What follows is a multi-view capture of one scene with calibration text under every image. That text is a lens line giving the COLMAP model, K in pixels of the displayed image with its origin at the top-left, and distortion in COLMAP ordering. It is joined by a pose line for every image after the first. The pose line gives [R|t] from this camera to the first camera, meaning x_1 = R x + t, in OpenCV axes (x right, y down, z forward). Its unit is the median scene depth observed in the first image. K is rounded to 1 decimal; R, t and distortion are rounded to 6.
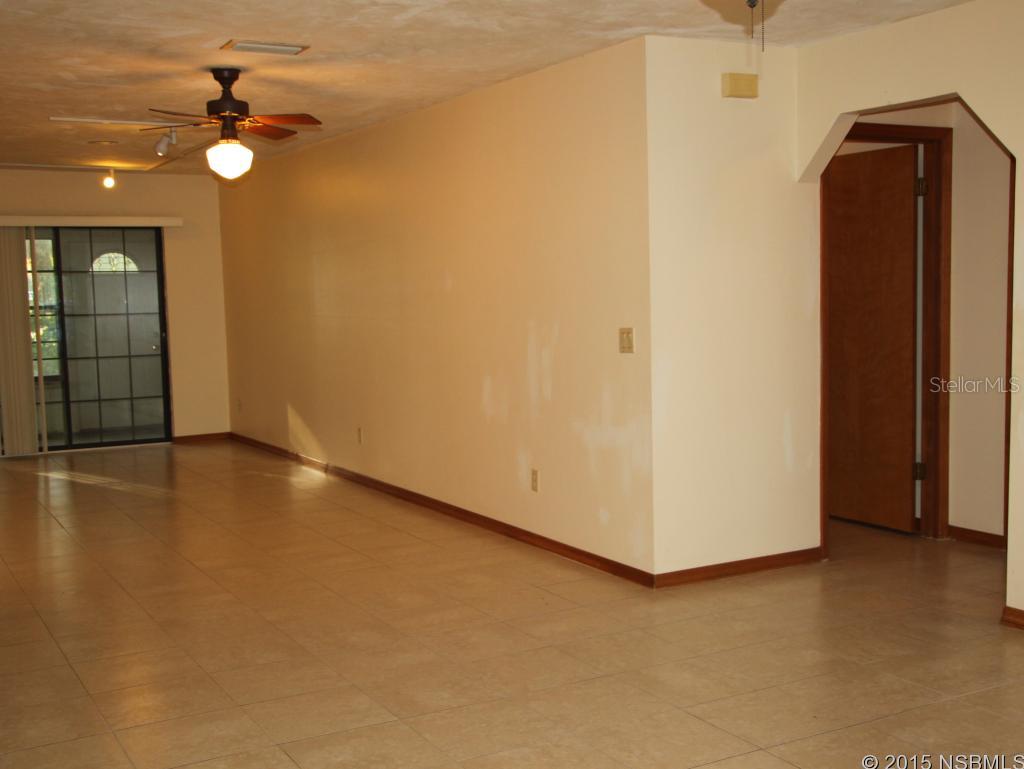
lens RADIAL K [[1211.1, 0, 486.6], [0, 1211.1, 383.1], [0, 0, 1]] dist [0.013224, 0.061849]
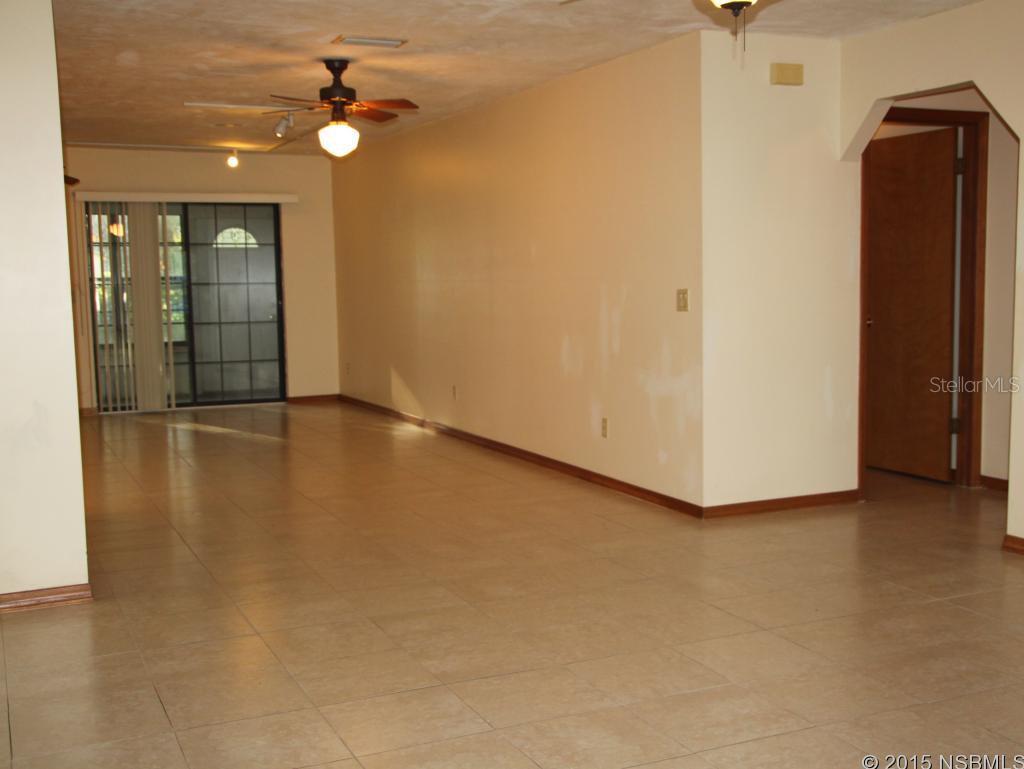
lens RADIAL K [[1206.9, 0, 514.1], [0, 1206.9, 389.5], [0, 0, 1]] dist [-0.018485, 0.145782]
pose [[0.997568, 0.016670, -0.067682, 0.031938], [-0.015463, 0.999713, 0.018315, 0.026378], [0.067968, -0.017224, 0.997539, -0.119800]]
